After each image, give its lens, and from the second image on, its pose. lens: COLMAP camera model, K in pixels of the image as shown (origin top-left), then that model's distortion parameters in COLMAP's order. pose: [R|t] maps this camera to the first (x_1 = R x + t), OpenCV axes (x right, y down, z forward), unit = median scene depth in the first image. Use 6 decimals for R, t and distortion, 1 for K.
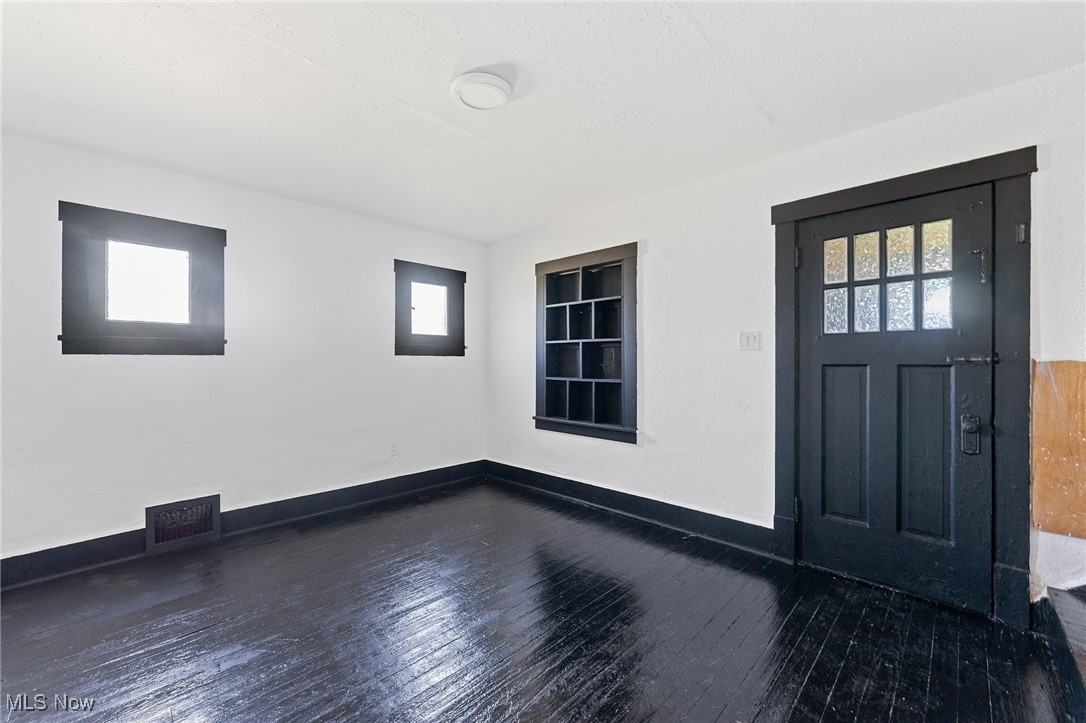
lens RADIAL K [[429.4, 0, 537.9], [0, 429.4, 362.4], [0, 0, 1]] dist [0.000082, 0.000006]
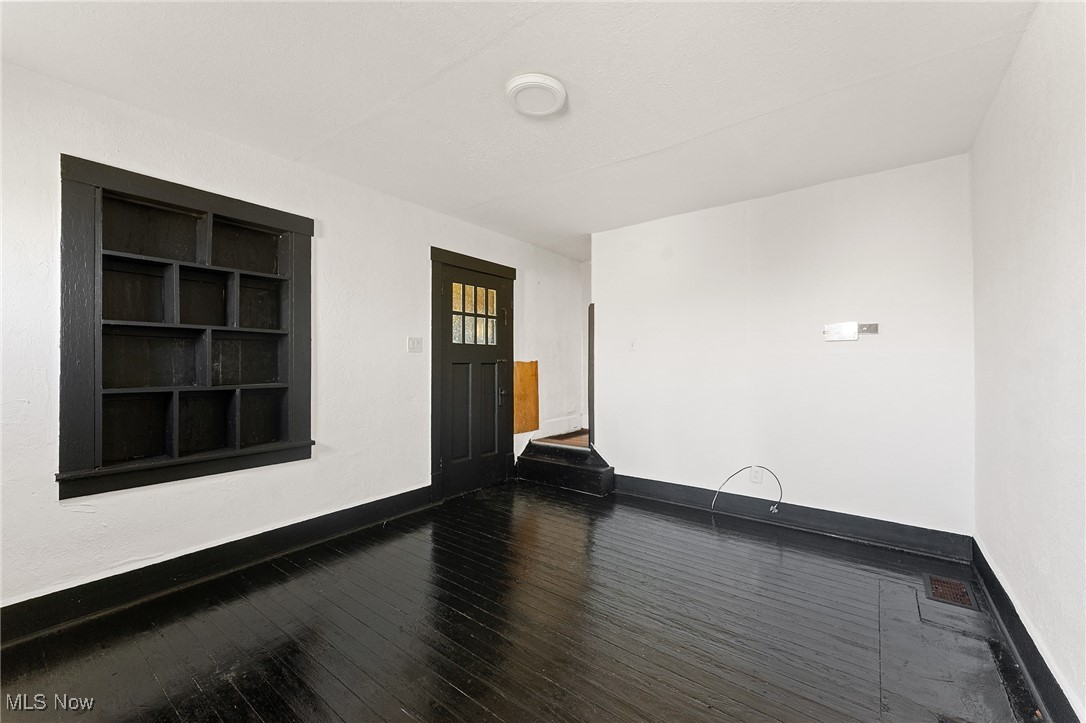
lens RADIAL K [[446.8, 0, 542.3], [0, 446.8, 364.1], [0, 0, 1]] dist [-0.002386, -0.000411]
pose [[-0.148275, -0.005999, 0.988928, -0.940873], [-0.004881, 0.999974, 0.005334, -0.001772], [-0.988934, -0.004036, -0.148300, 0.910240]]
